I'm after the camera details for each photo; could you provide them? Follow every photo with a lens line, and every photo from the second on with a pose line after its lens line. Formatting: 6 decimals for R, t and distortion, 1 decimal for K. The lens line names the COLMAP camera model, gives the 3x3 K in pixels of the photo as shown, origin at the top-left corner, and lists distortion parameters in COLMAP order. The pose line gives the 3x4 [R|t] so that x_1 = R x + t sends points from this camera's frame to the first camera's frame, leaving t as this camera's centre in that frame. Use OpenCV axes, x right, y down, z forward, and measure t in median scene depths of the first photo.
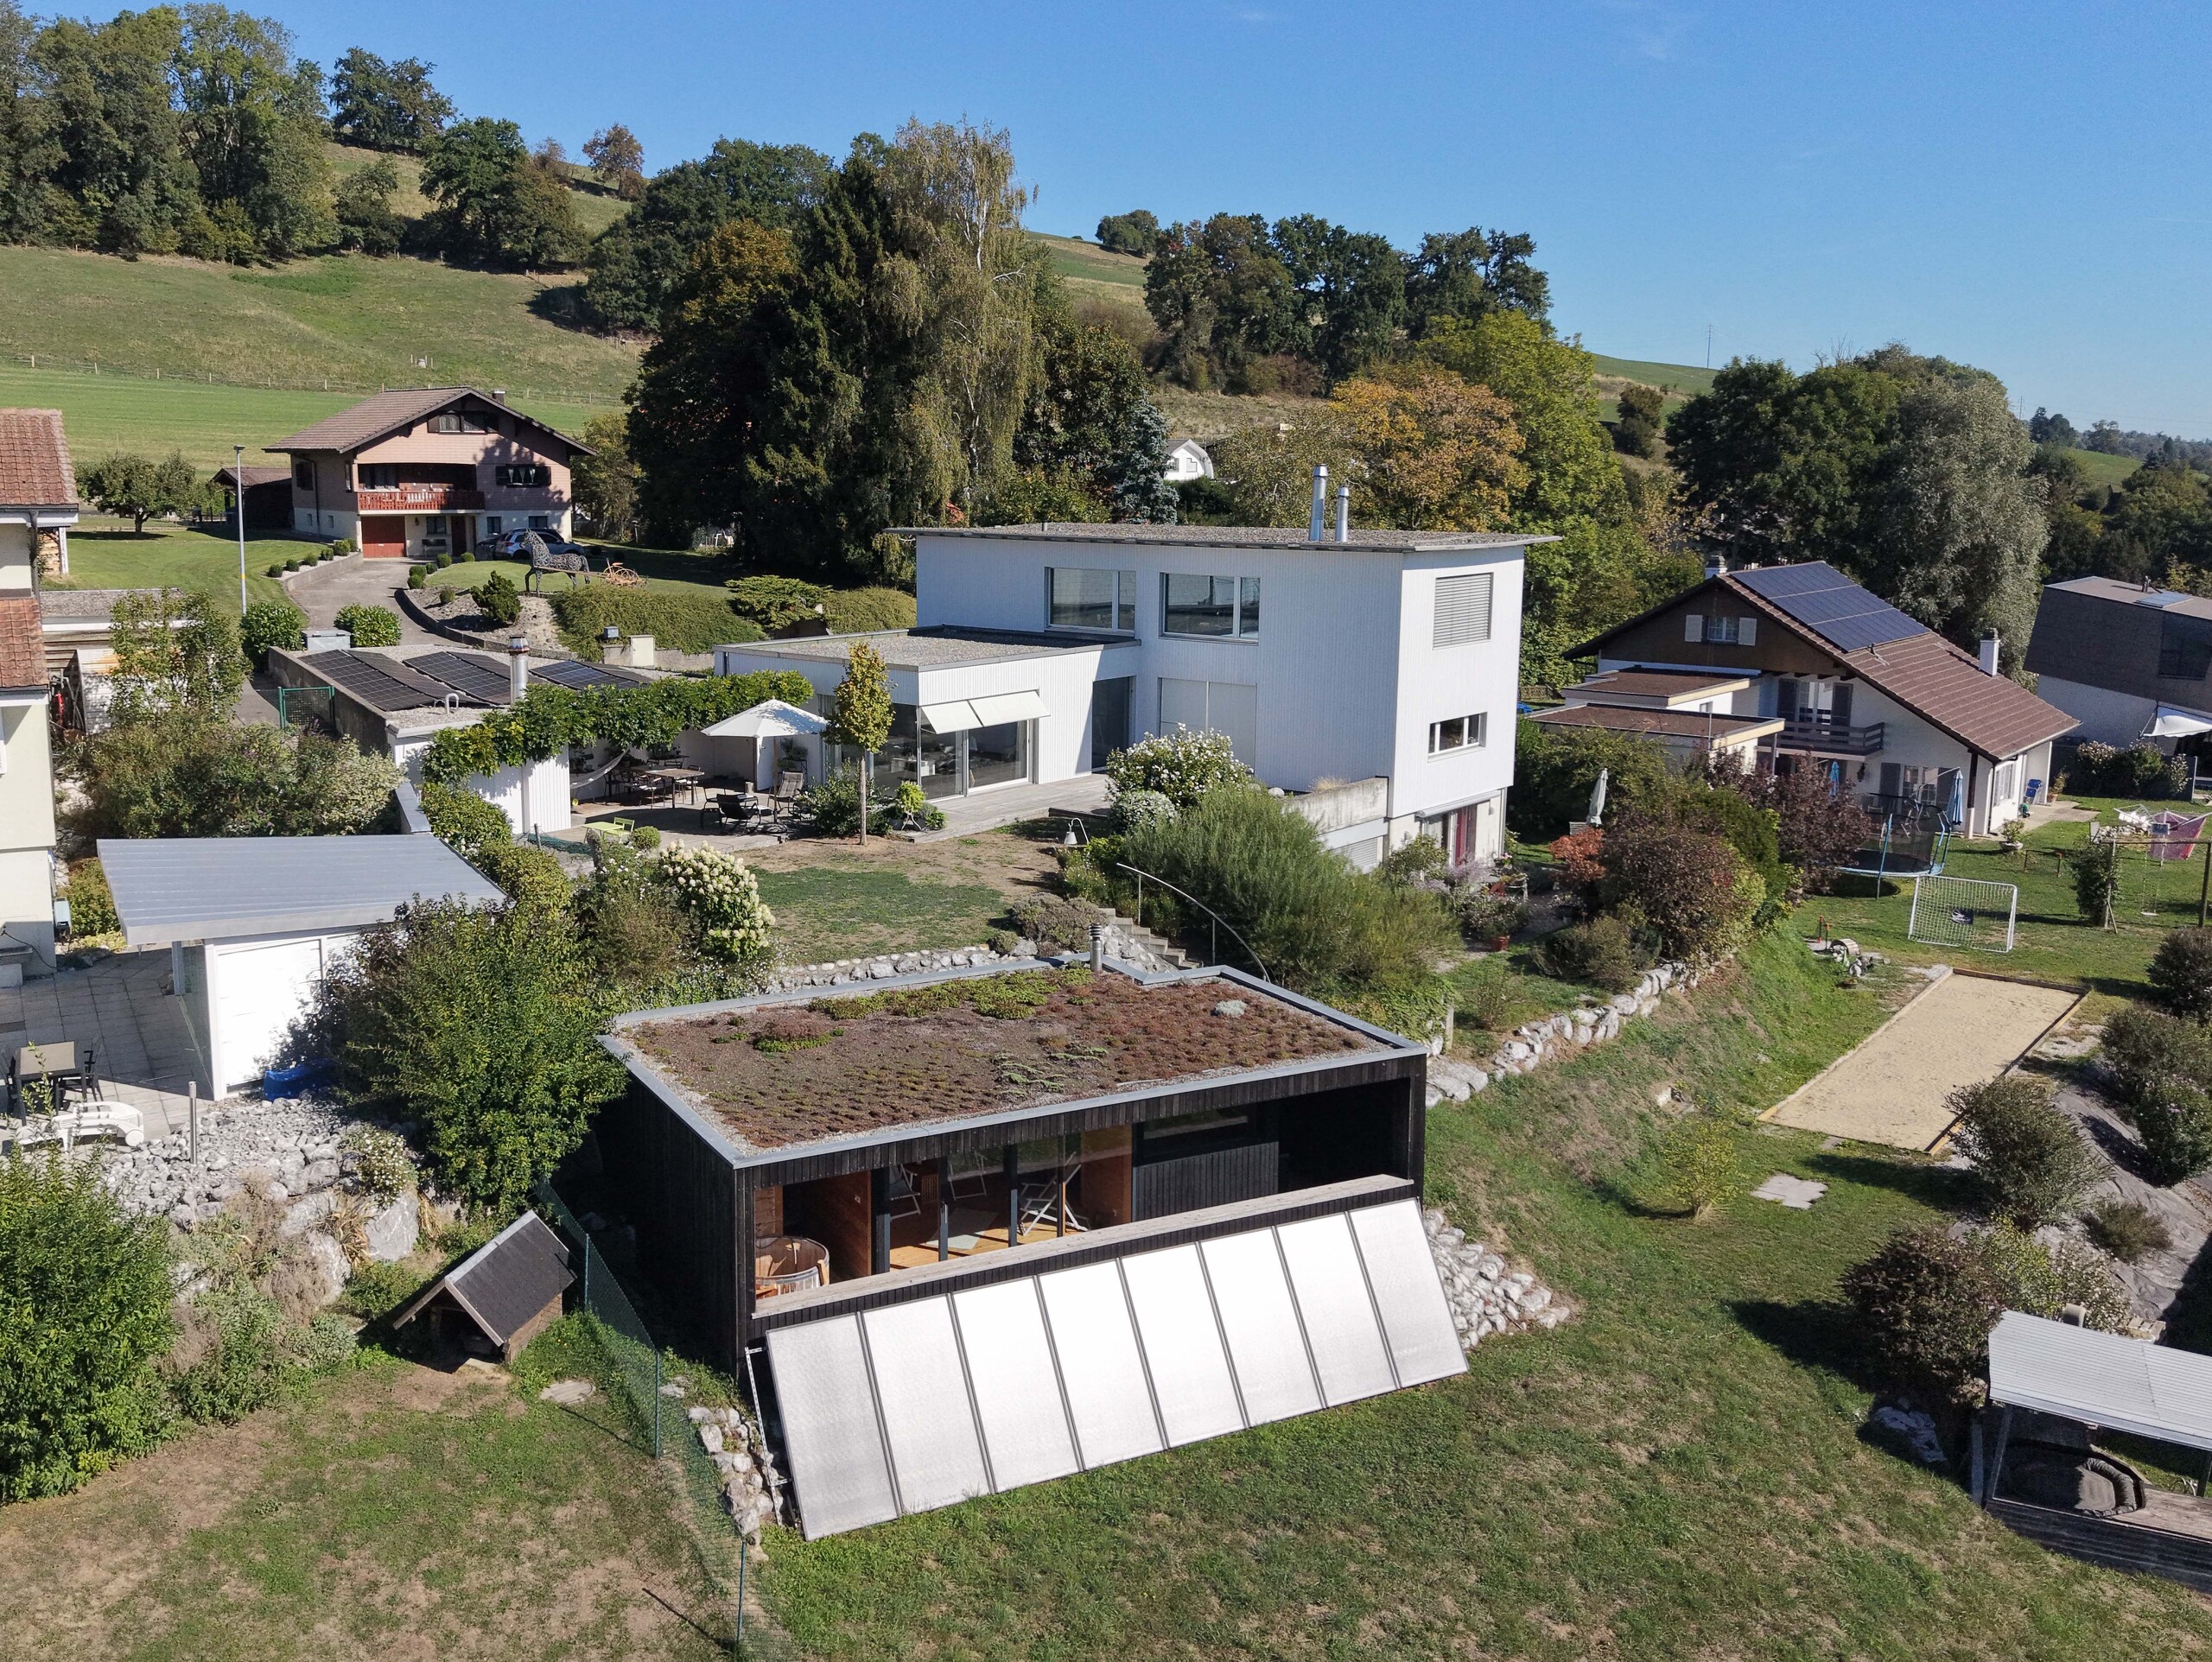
lens RADIAL K [[2038.2, 0, 1106.0], [0, 2038.2, 831.0], [0, 0, 1]] dist [-0.001916, -0.002366]
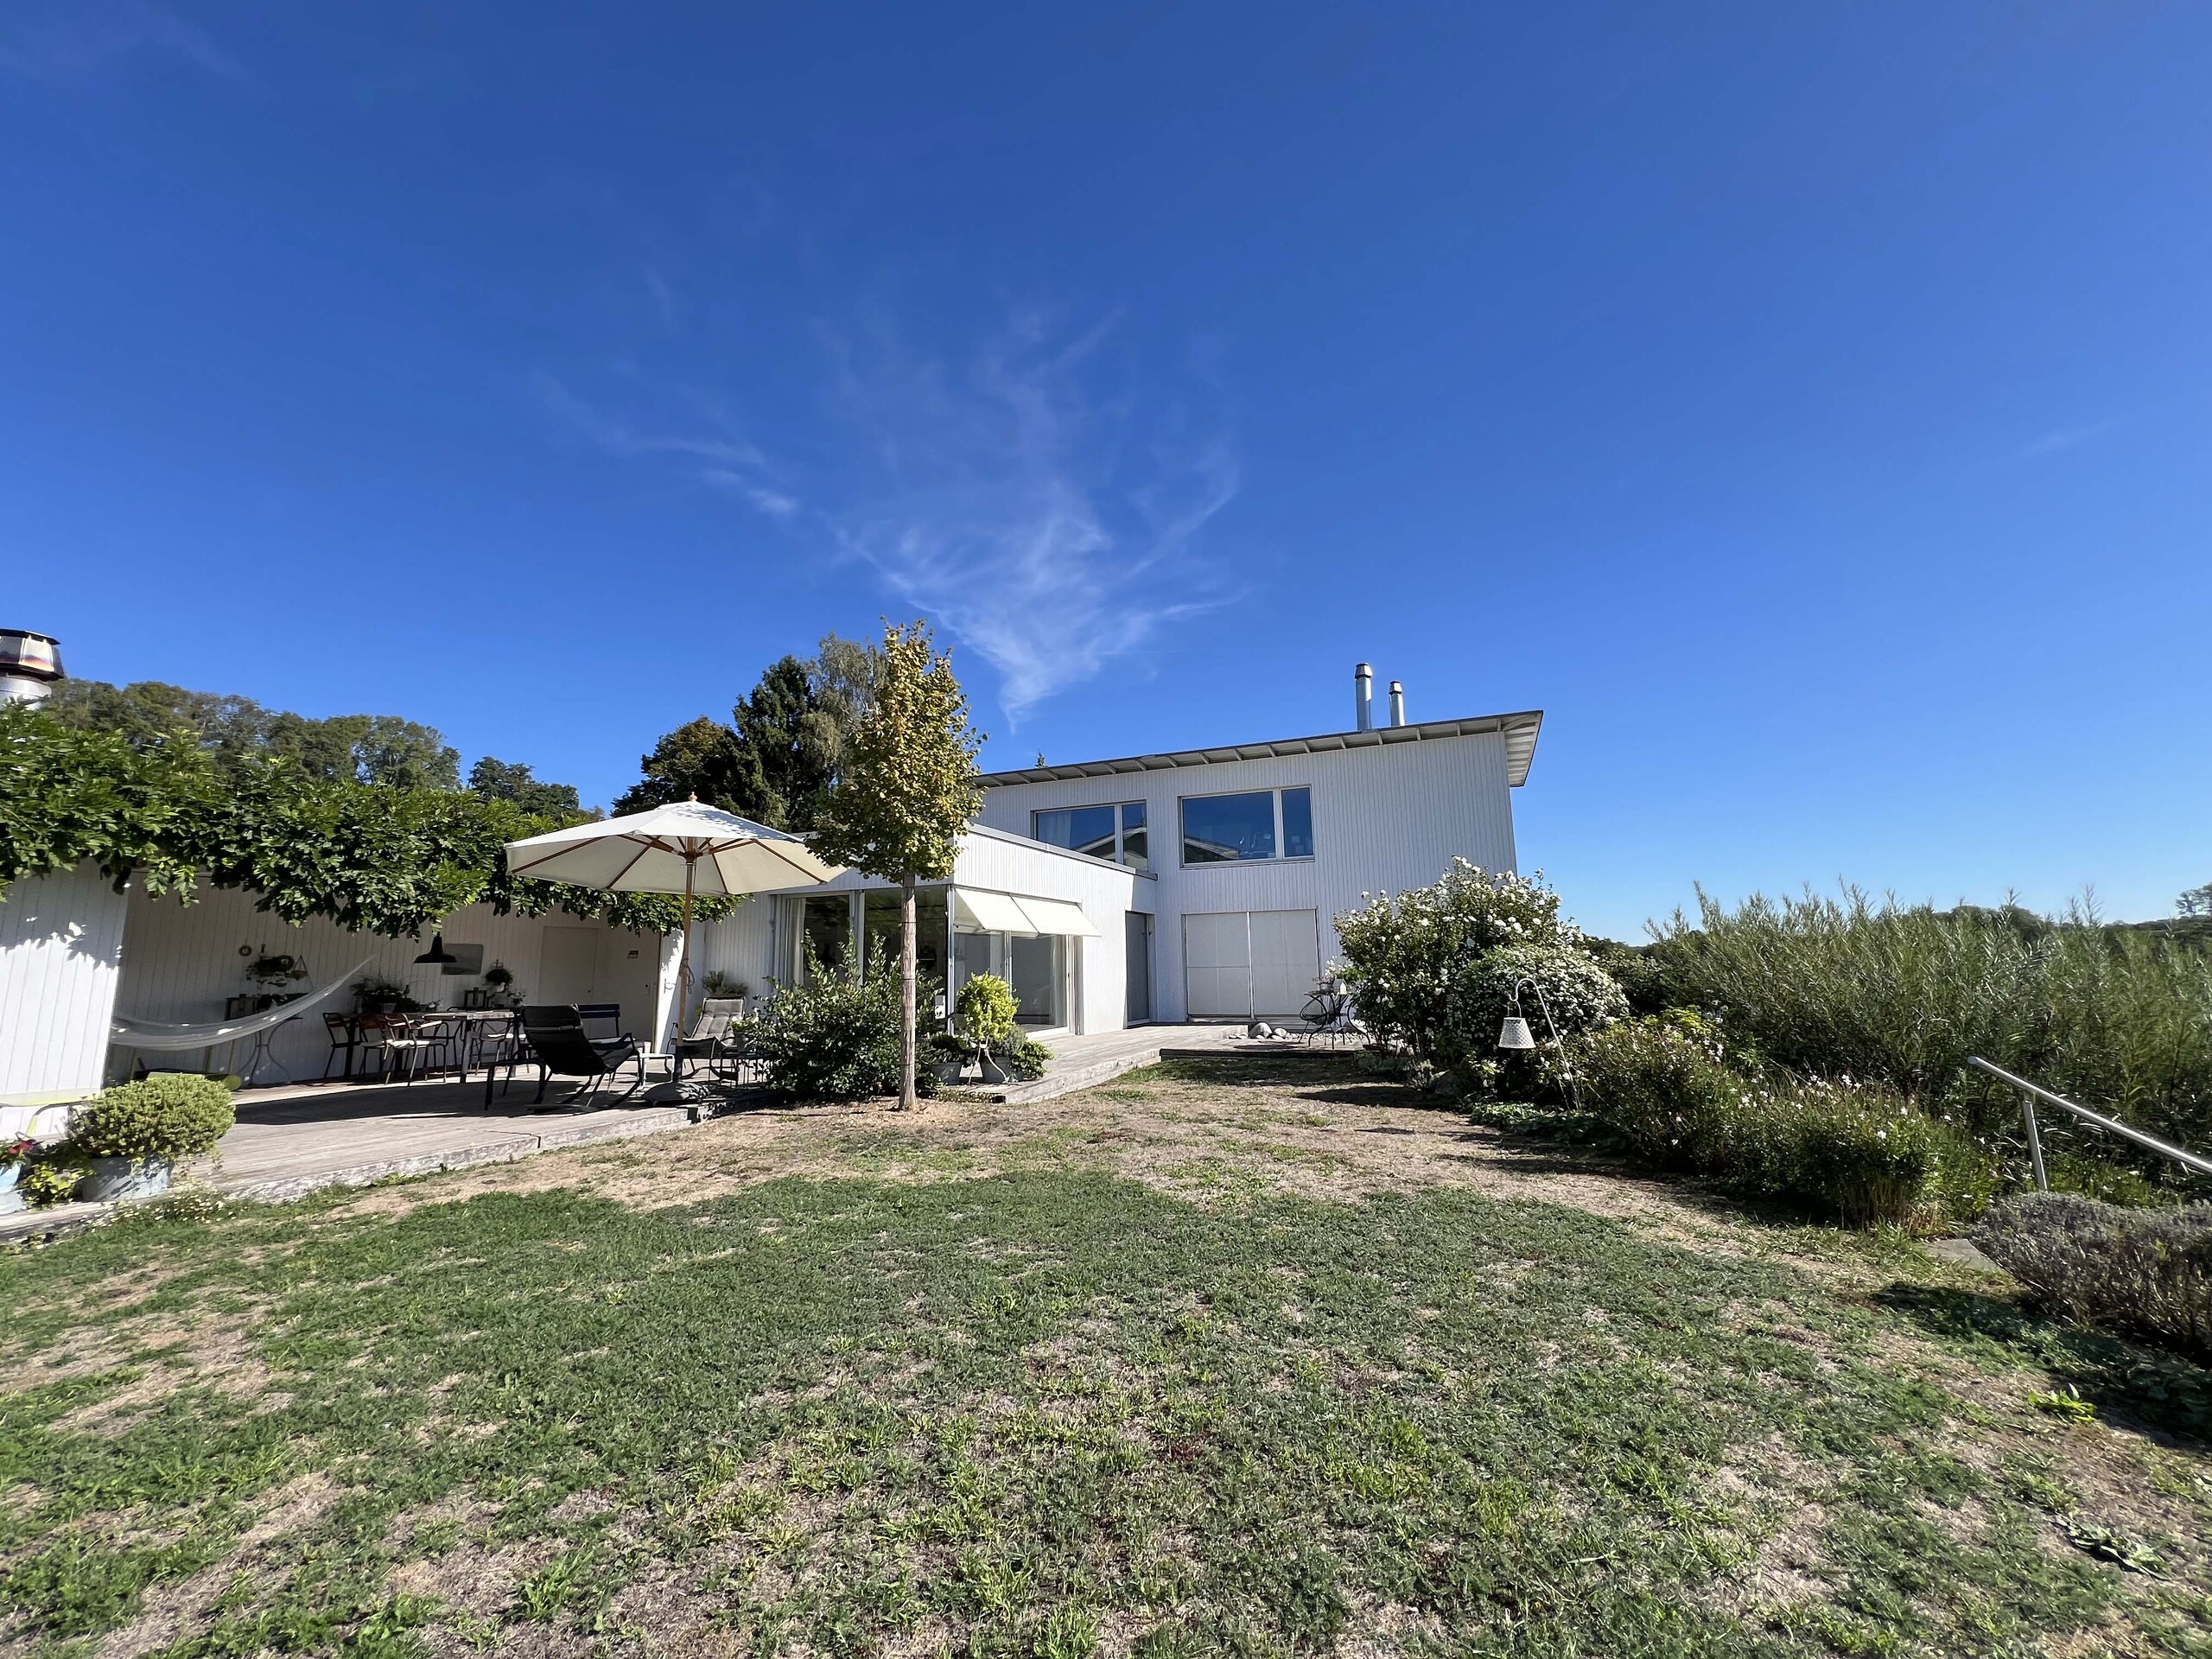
lens RADIAL K [[915.0, 0, 1106.1], [0, 915.0, 807.8], [0, 0, 1]] dist [0.000362, 0.000887]
pose [[0.969665, 0.005616, 0.244374, -0.106069], [0.080999, 0.935869, -0.342911, 0.013410], [-0.230628, 0.352303, 0.907024, 0.679331]]
